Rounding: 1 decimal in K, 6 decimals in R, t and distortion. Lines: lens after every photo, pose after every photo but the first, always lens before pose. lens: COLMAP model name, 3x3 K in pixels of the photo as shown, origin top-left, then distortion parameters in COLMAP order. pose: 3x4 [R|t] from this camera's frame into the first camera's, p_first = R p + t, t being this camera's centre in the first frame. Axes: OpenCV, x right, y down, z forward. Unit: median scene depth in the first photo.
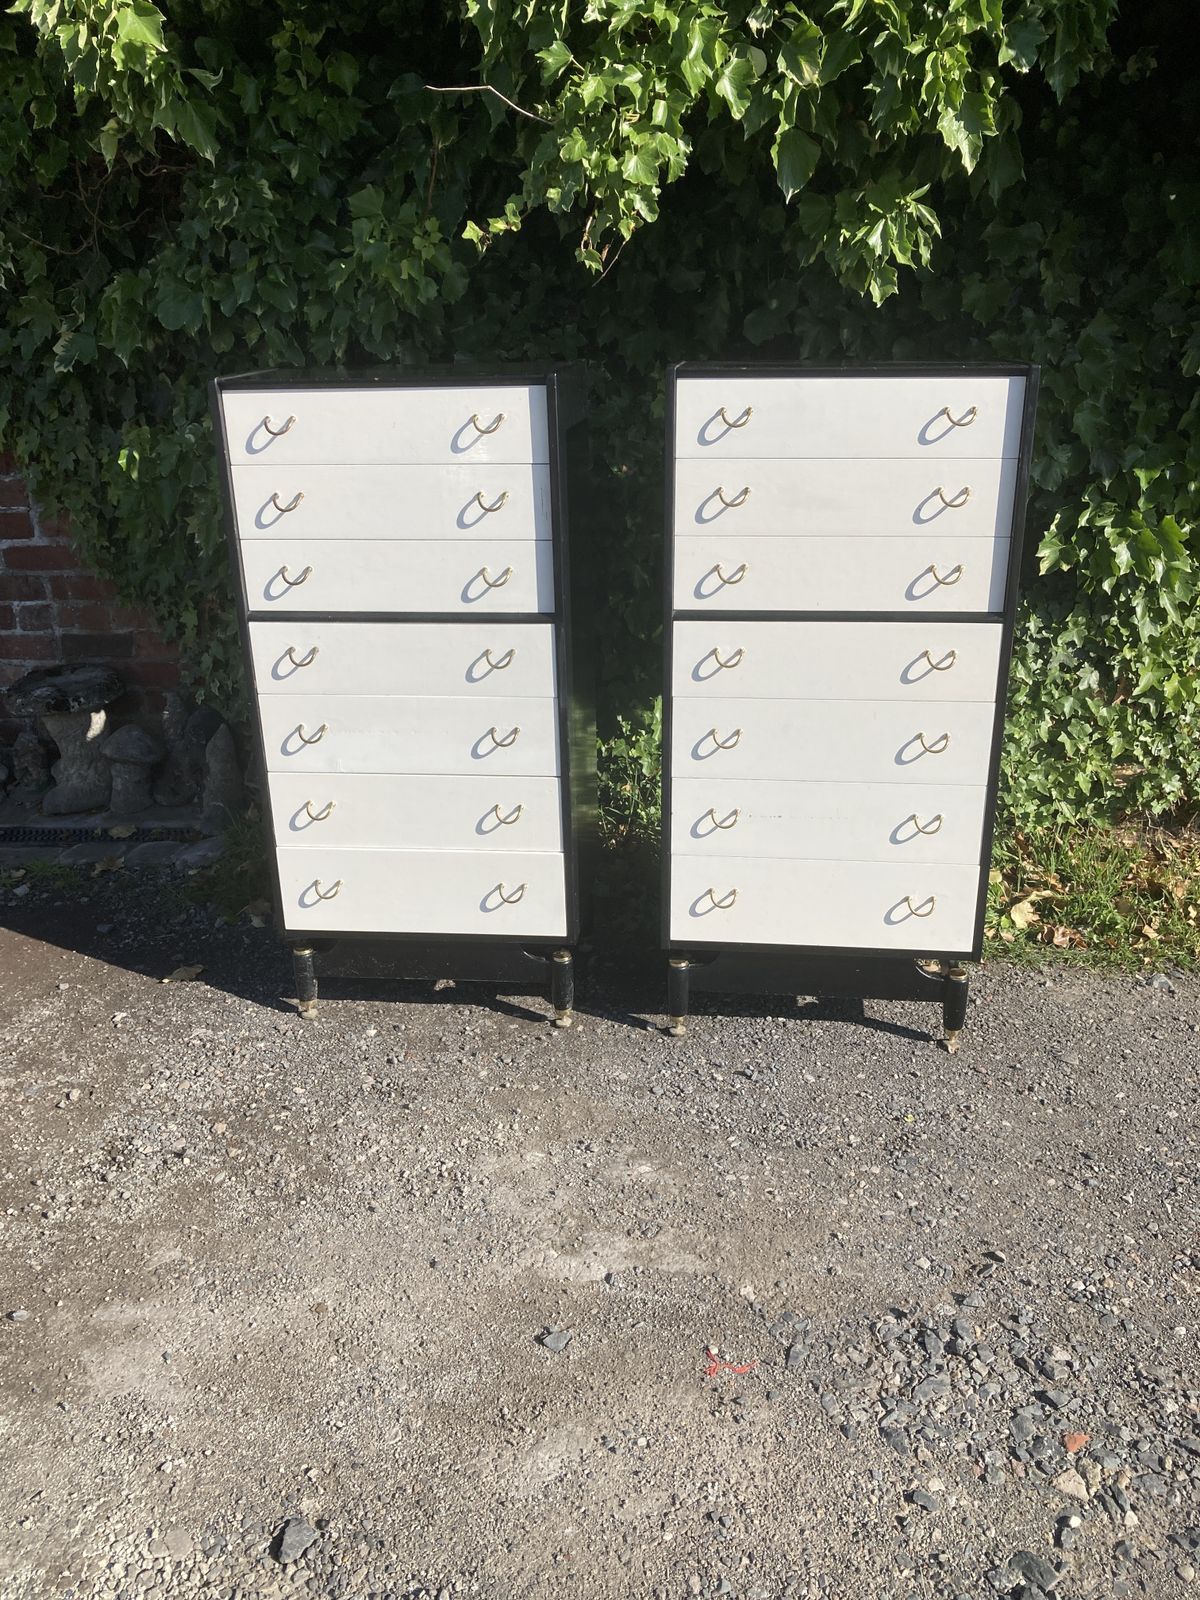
lens RADIAL K [[1283.5, 0, 606.8], [0, 1283.5, 808.5], [0, 0, 1]] dist [0.002963, 0.000971]
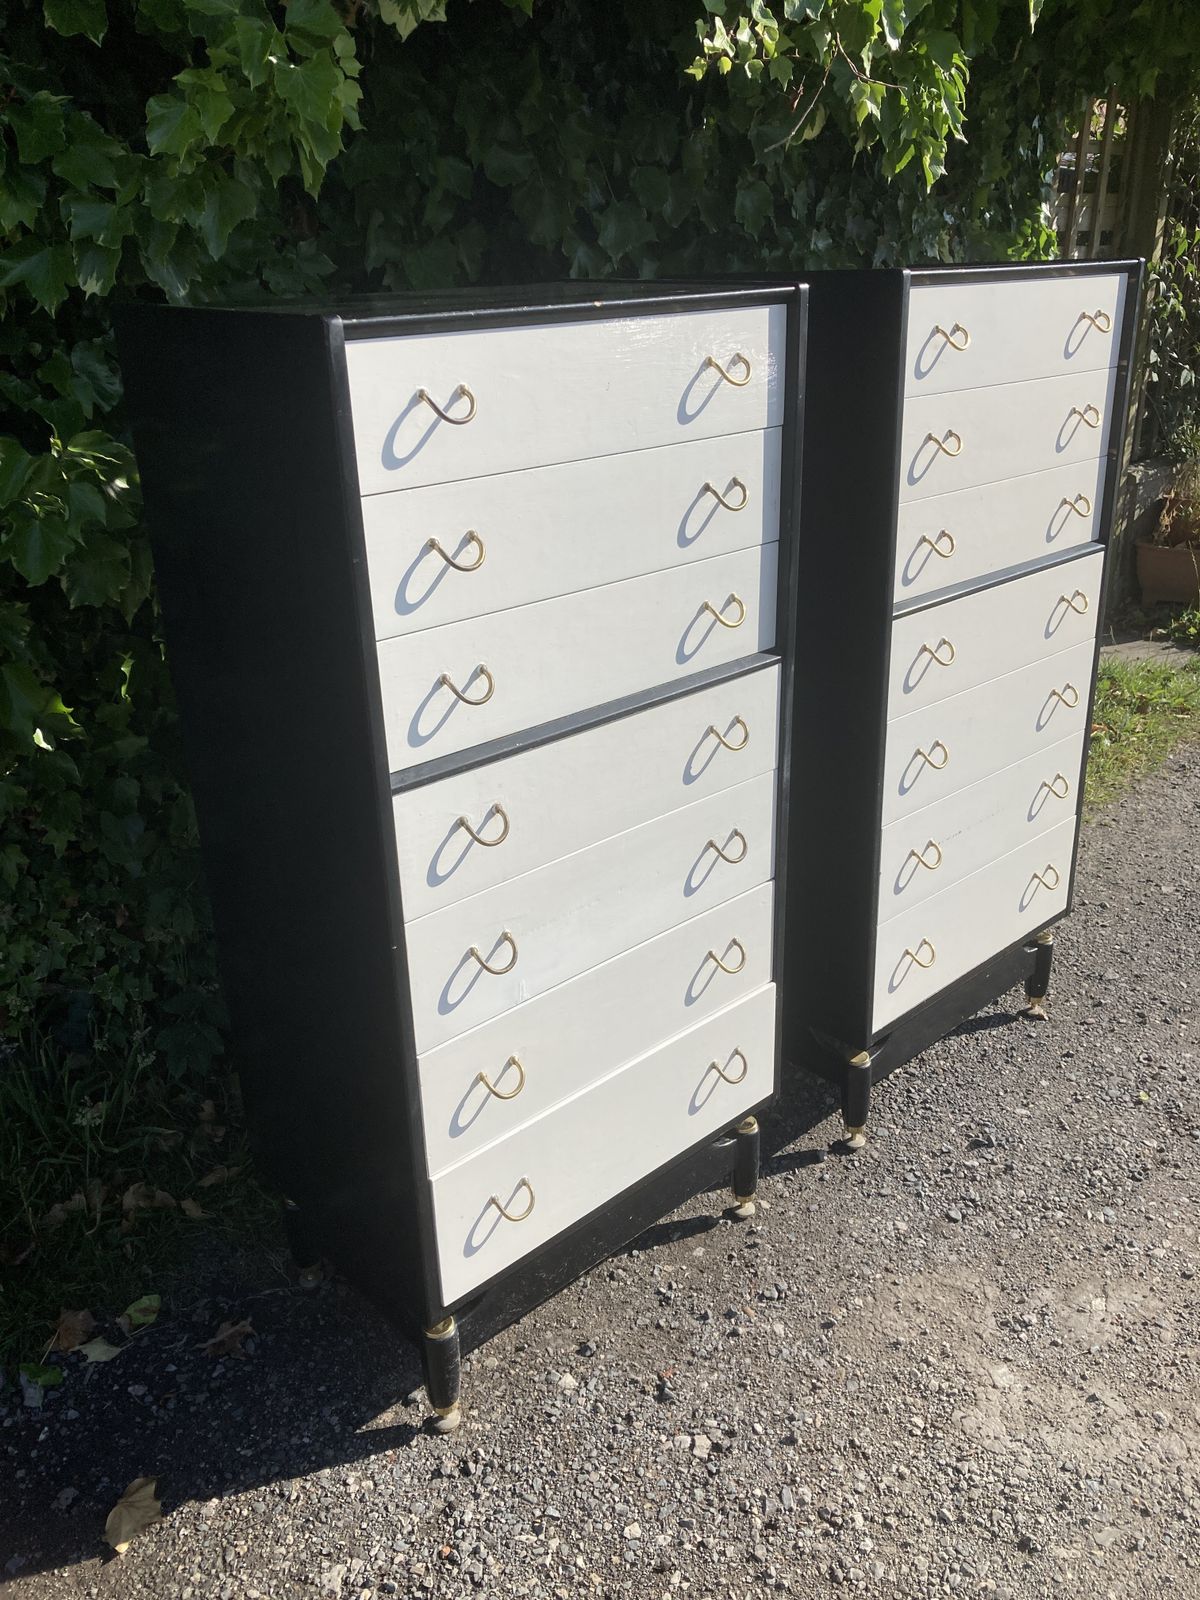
lens RADIAL K [[1302.7, 0, 598.4], [0, 1302.7, 823.0], [0, 0, 1]] dist [-0.027202, 0.065945]
pose [[0.658994, -0.306613, 0.686815, -0.566181], [0.293068, 0.945643, 0.140964, -0.178155], [-0.692703, 0.108389, 0.713032, 0.557024]]
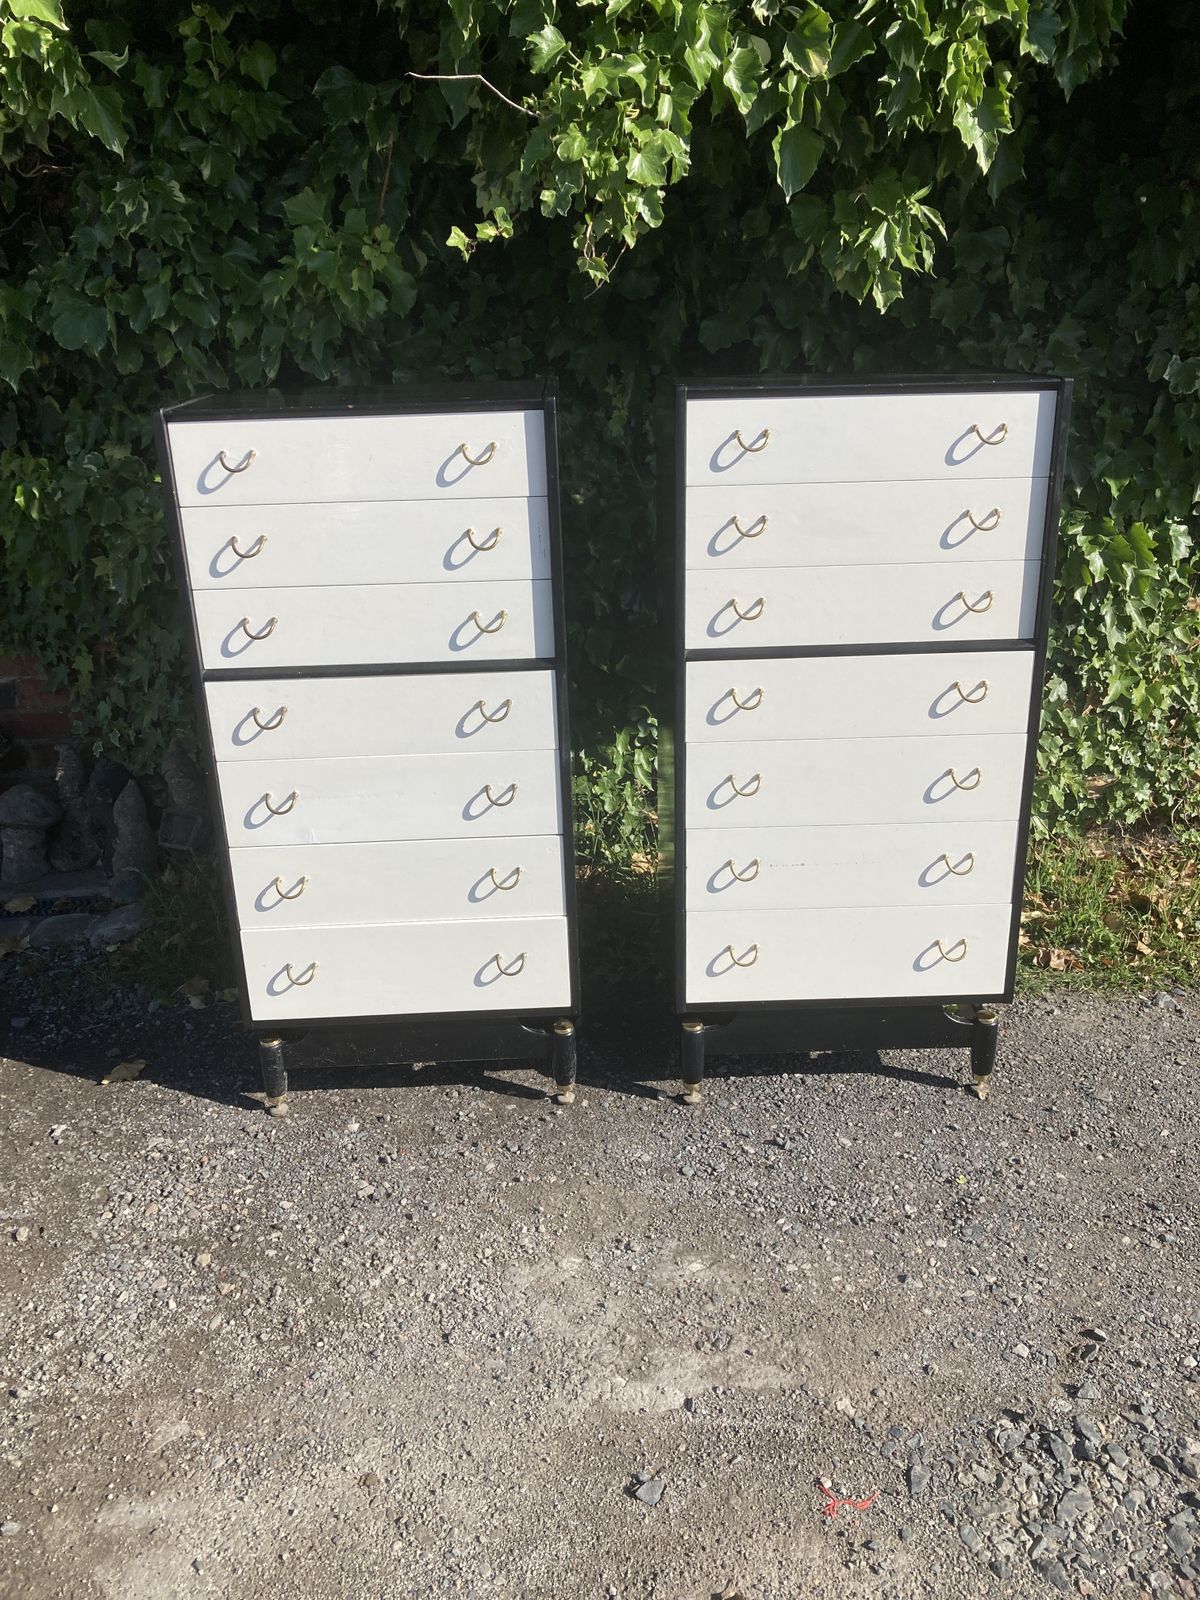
lens RADIAL K [[1288.3, 0, 597.5], [0, 1288.3, 795.4], [0, 0, 1]] dist [-0.031840, 0.079705]
pose [[0.991671, -0.056119, 0.115931, -0.114631], [0.056935, 0.998371, -0.003743, -0.047689], [-0.115532, 0.010312, 0.993250, 0.091630]]
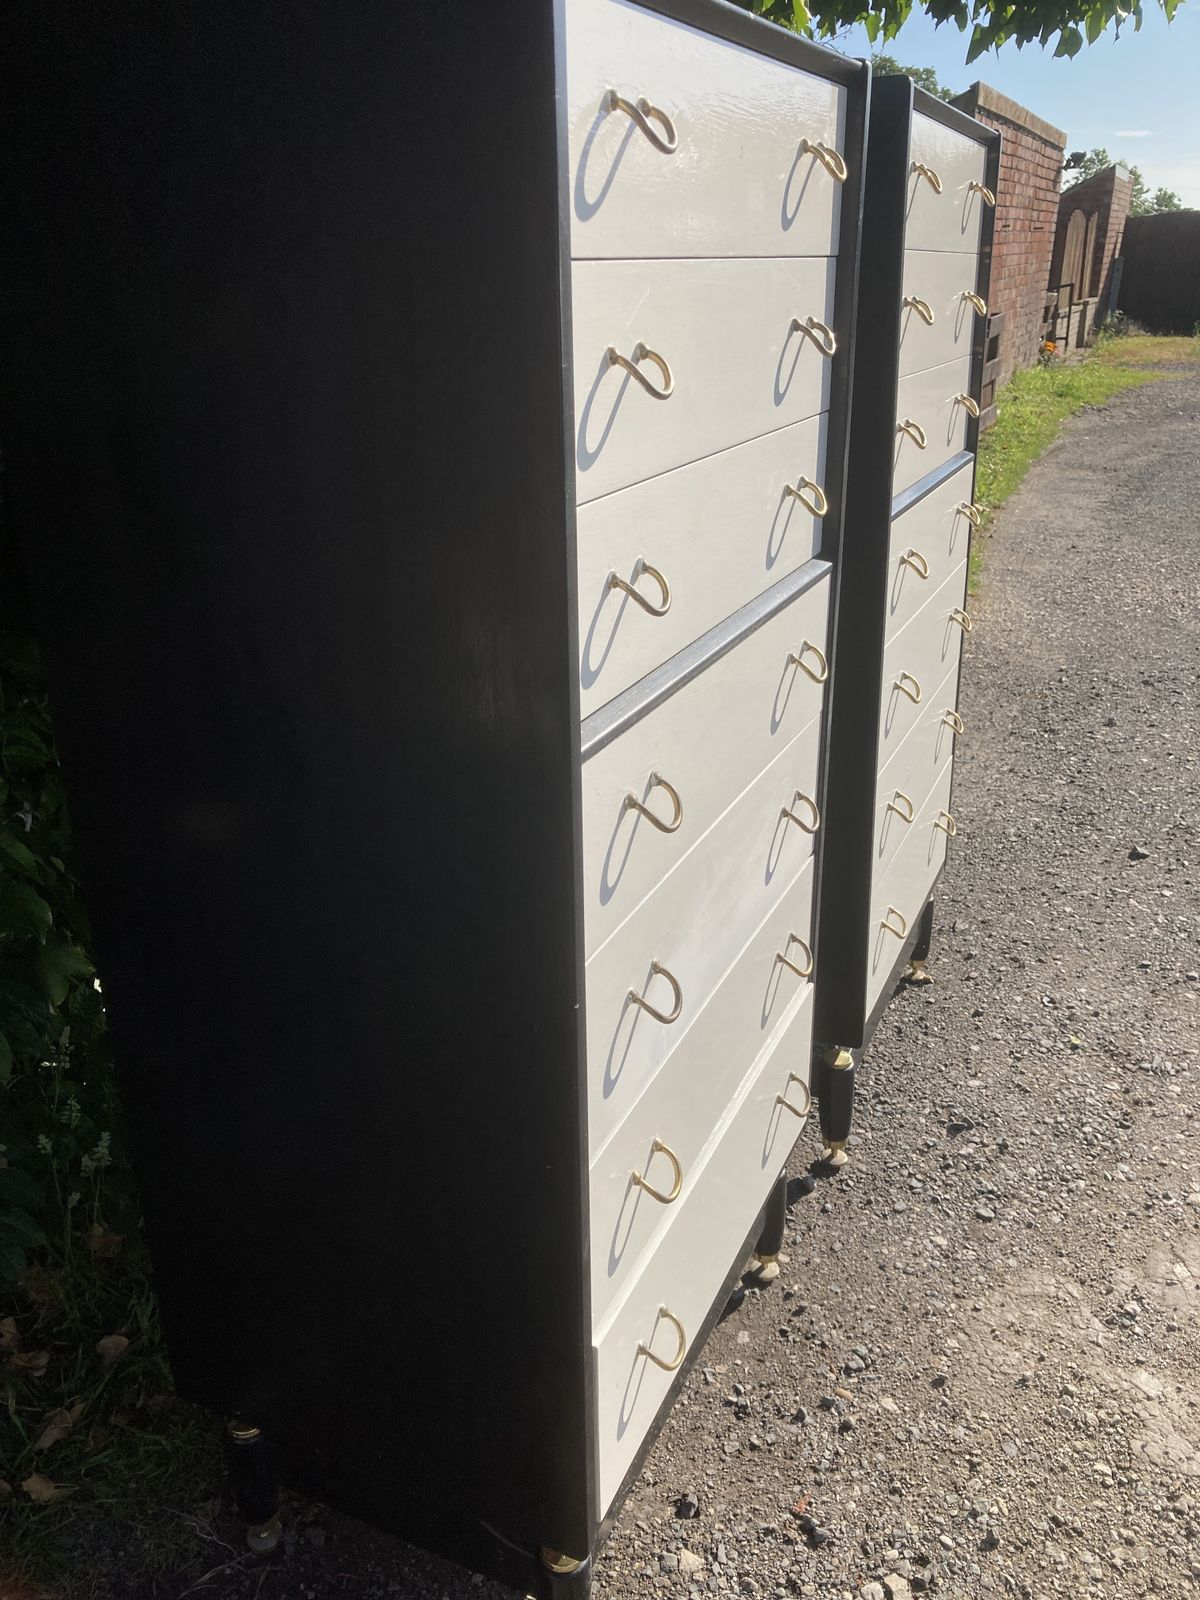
lens RADIAL K [[1301.8, 0, 581.0], [0, 1301.8, 852.4], [0, 0, 1]] dist [-0.011151, 0.040647]
pose [[0.322307, -0.374889, 0.869239, -0.548679], [0.365612, 0.896288, 0.250988, -0.198796], [-0.873181, 0.236909, 0.425944, 0.841445]]
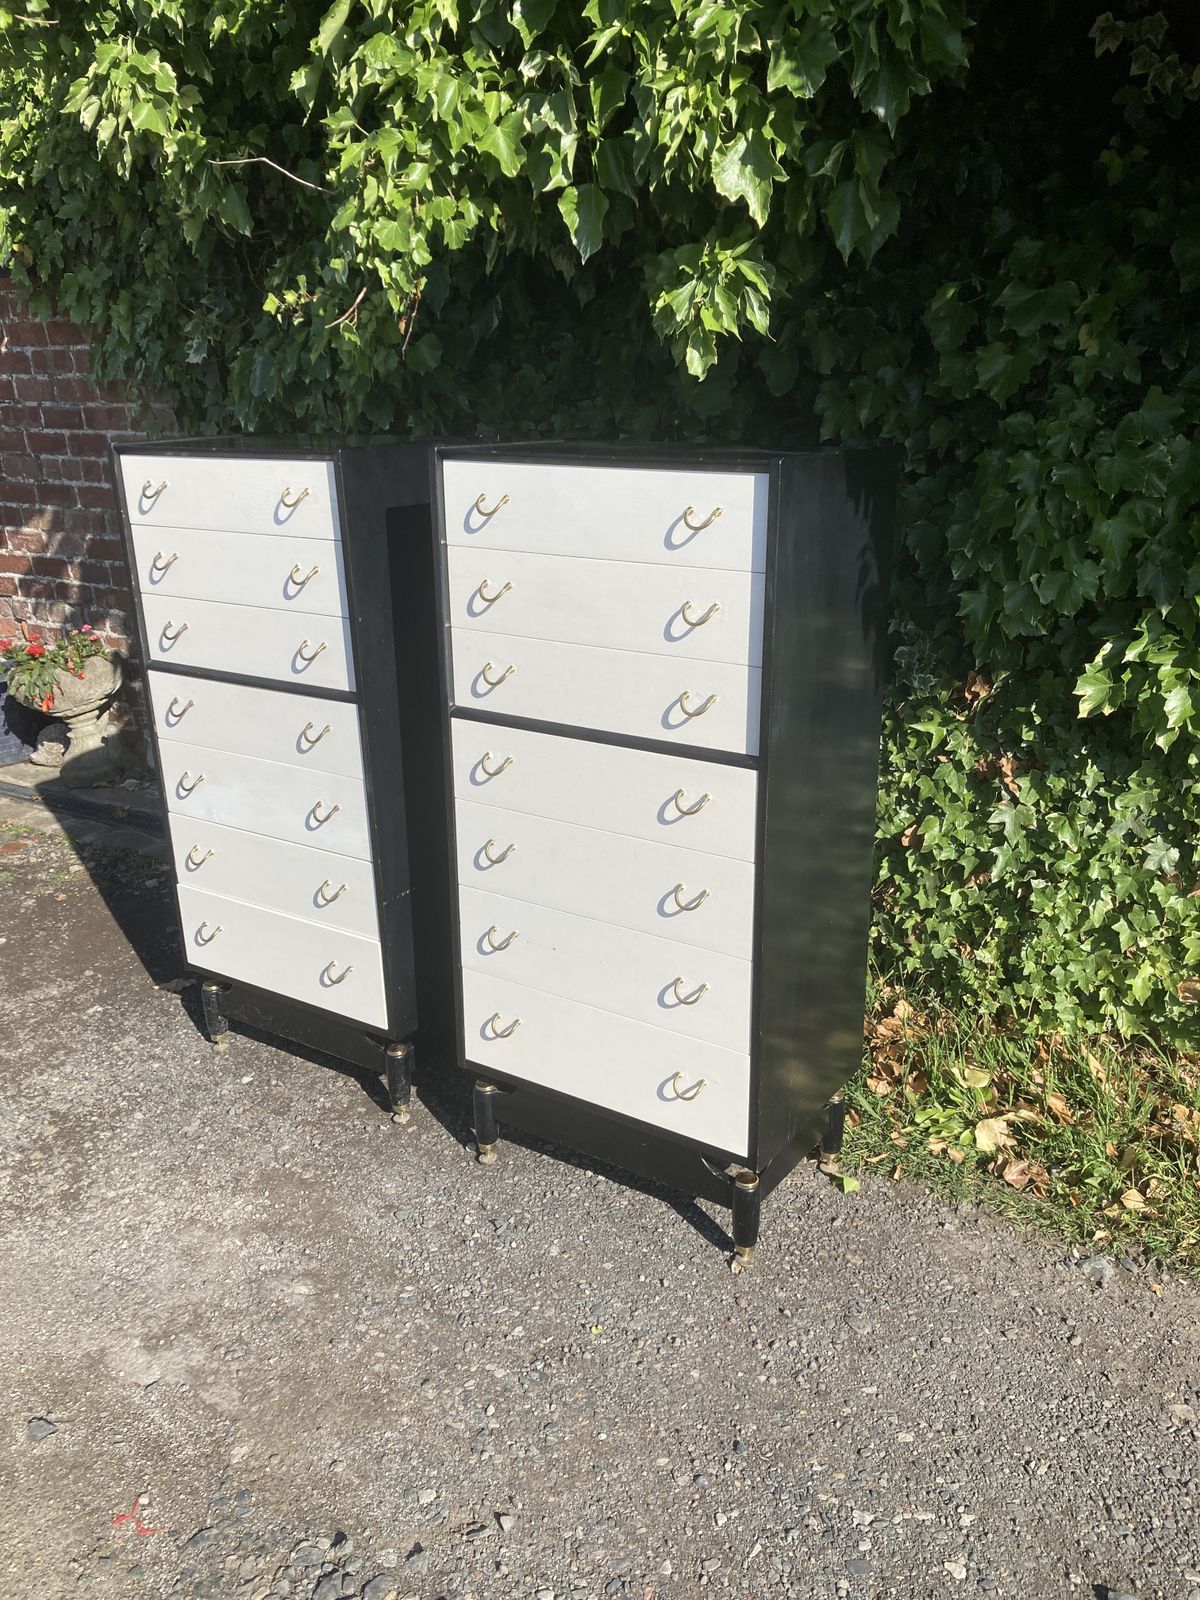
lens RADIAL K [[1282.0, 0, 667.1], [0, 1282.0, 824.3], [0, 0, 1]] dist [-0.000675, 0.001009]
pose [[0.891589, 0.157121, -0.424714, 0.557215], [-0.169819, 0.985442, 0.008065, -0.097649], [0.419798, 0.064933, 0.905292, 0.220696]]
